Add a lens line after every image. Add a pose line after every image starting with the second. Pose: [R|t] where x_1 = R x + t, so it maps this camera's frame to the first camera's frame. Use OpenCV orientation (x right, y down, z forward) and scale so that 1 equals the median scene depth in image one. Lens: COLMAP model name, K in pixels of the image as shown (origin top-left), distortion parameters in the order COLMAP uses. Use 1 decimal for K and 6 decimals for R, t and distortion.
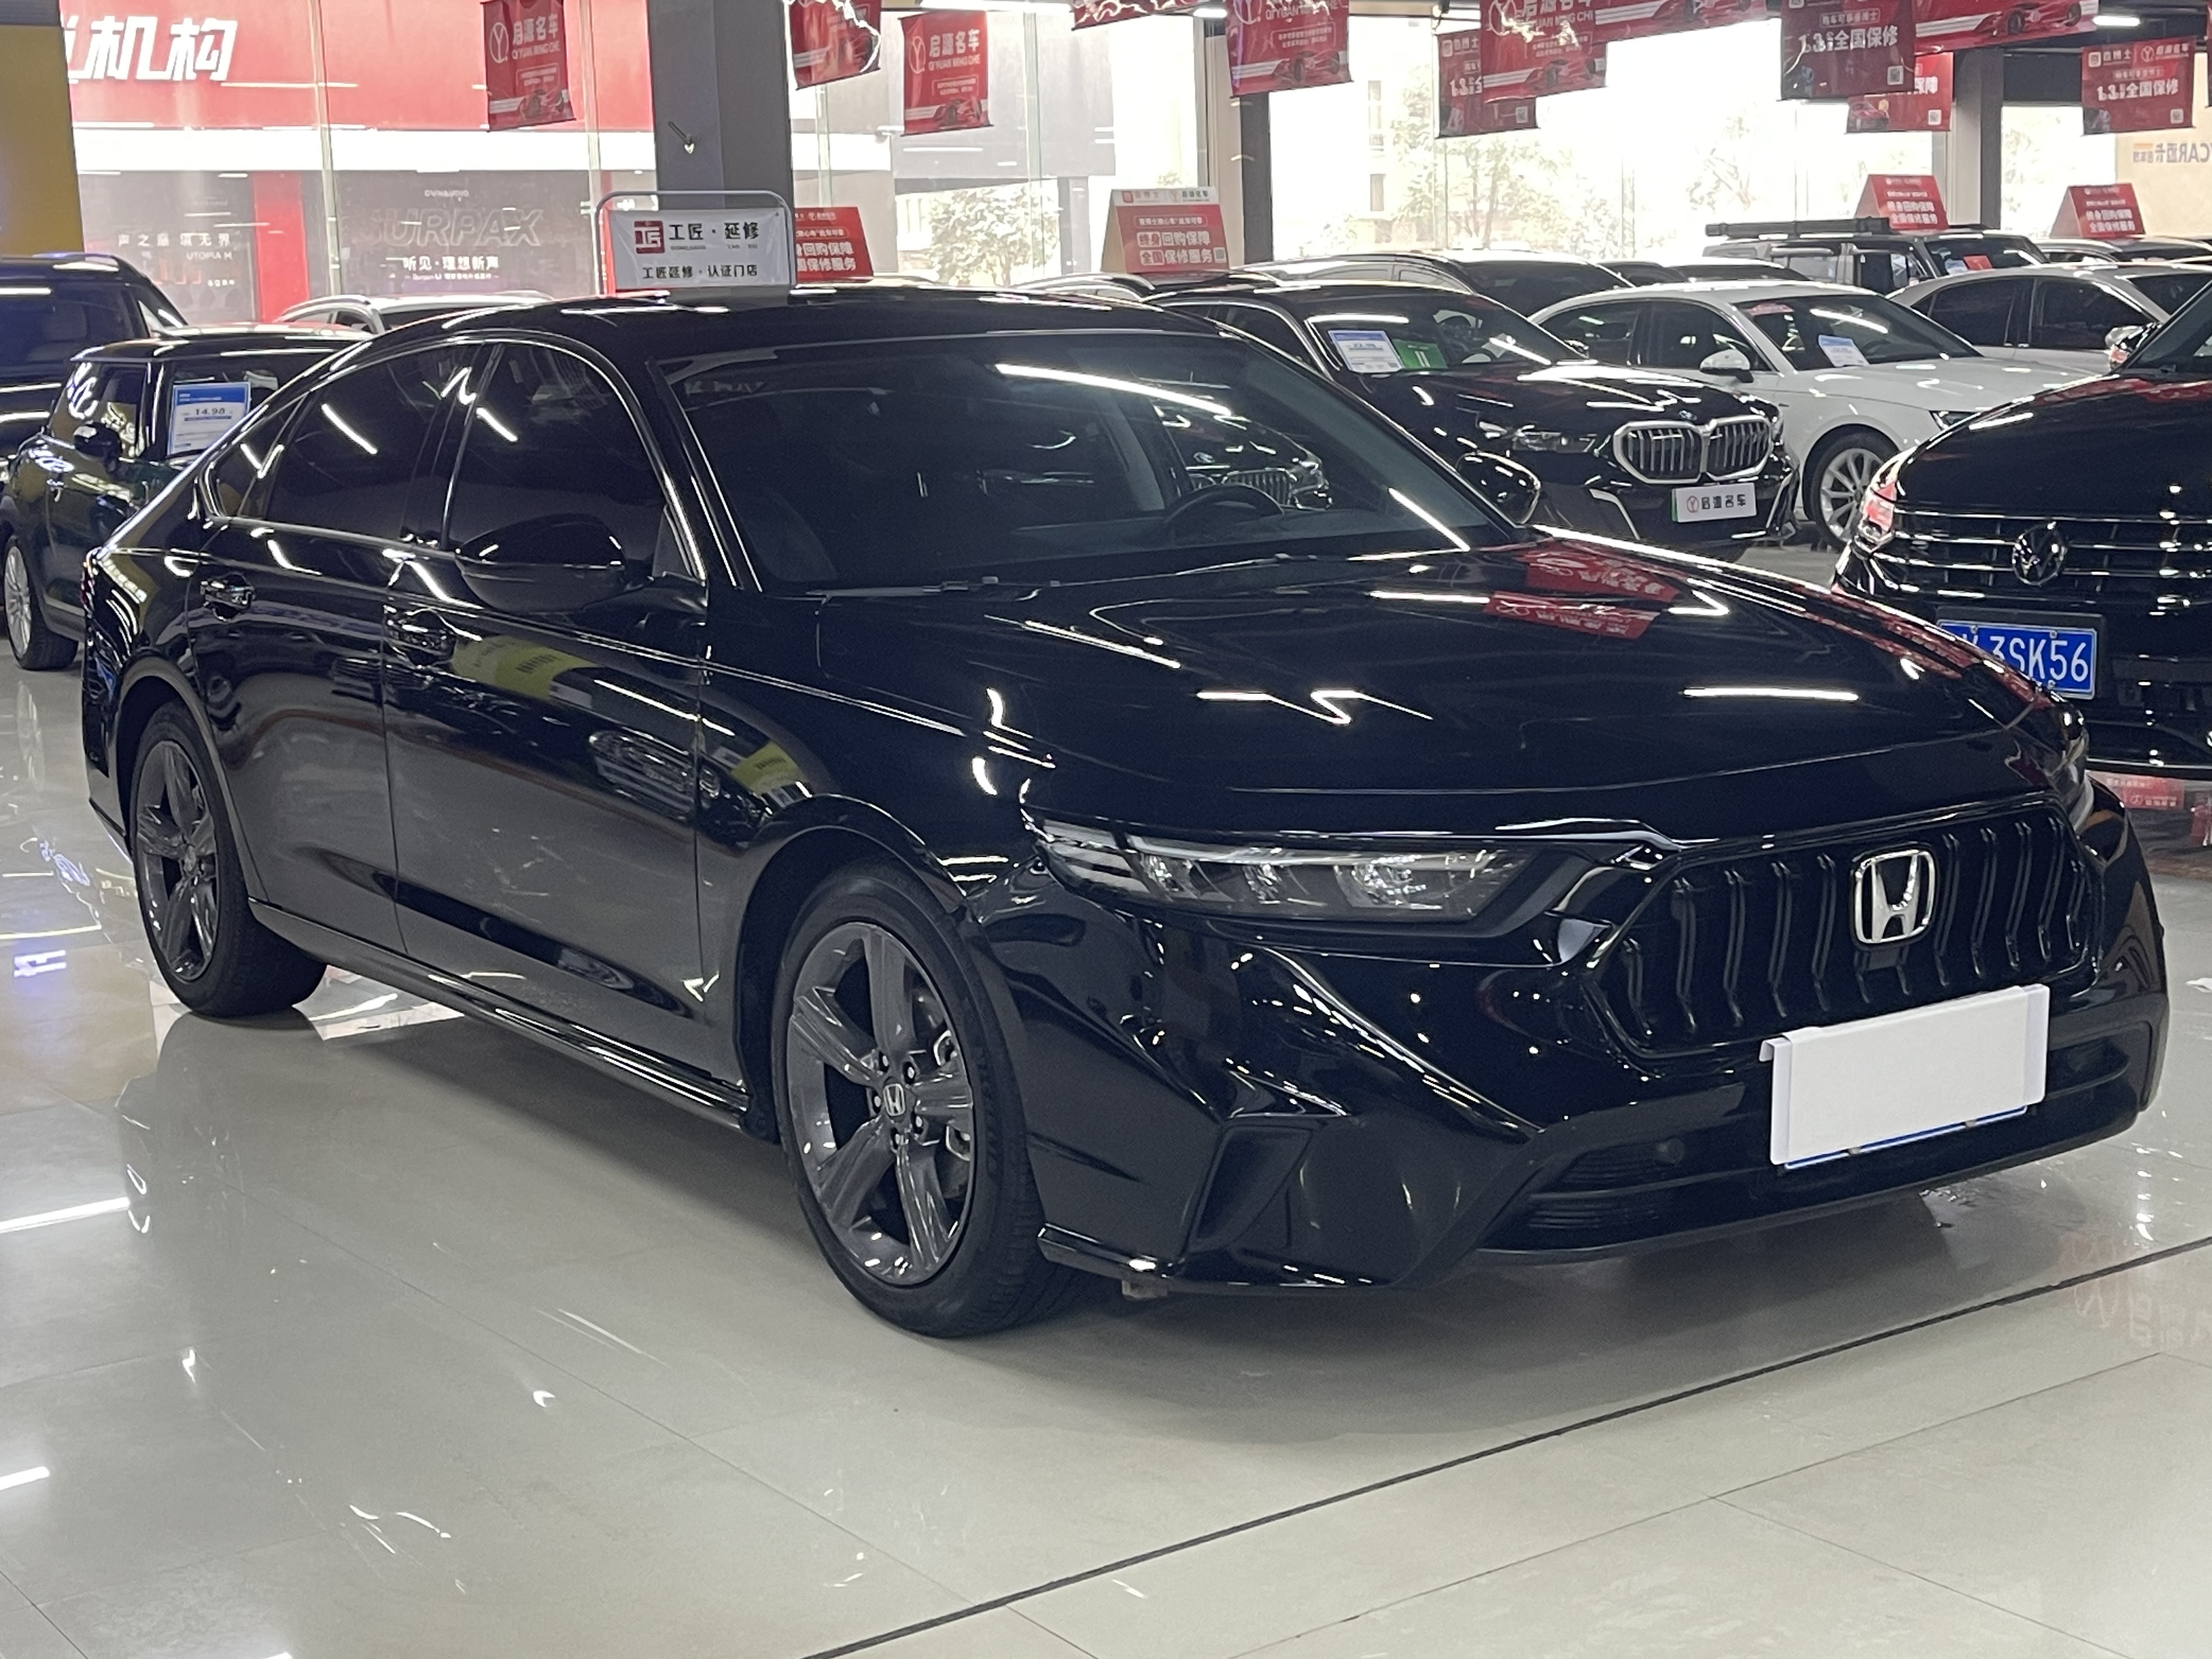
lens RADIAL K [[3186.0, 0, 1104.7], [0, 3186.0, 837.2], [0, 0, 1]] dist [-0.000632, 0.000000]
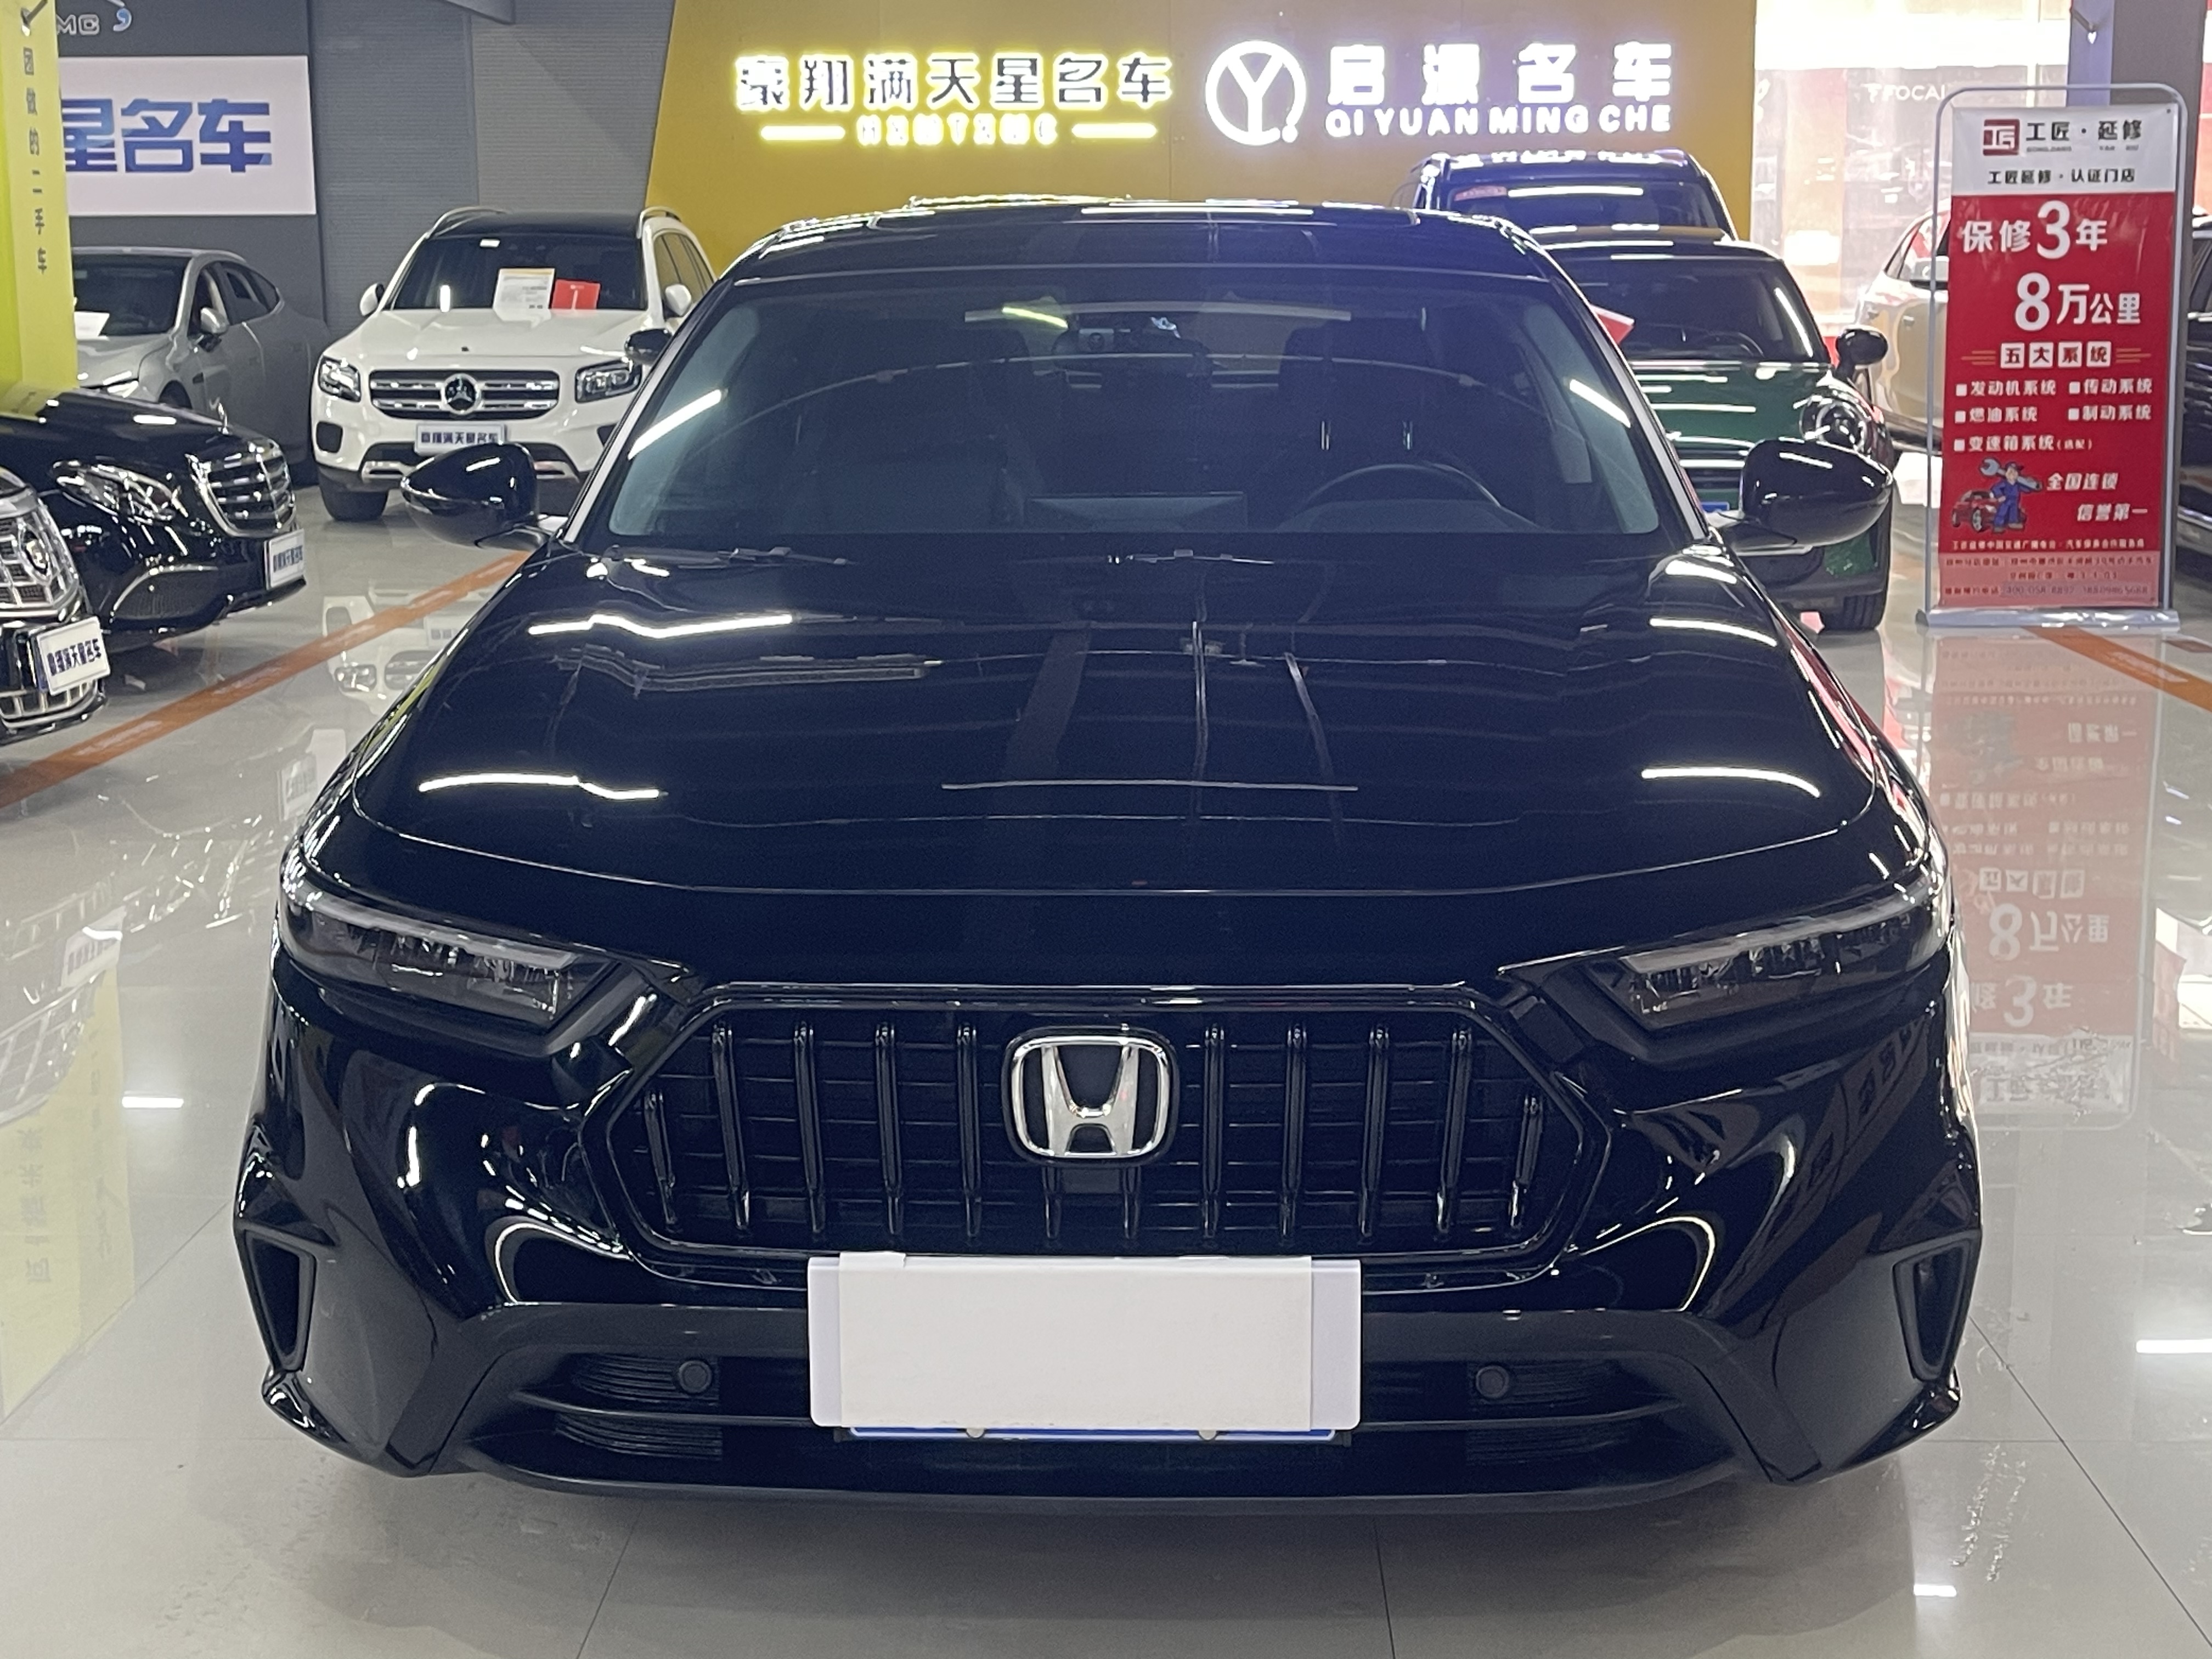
lens RADIAL K [[3186.0, 0, 1105.6], [0, 3186.0, 822.1], [0, 0, 1]] dist [-0.000632, 0.000000]
pose [[0.809131, 0.125608, -0.574046, 0.633199], [-0.109419, 0.992008, 0.062834, -0.084871], [0.577351, 0.011971, 0.816409, 0.407347]]
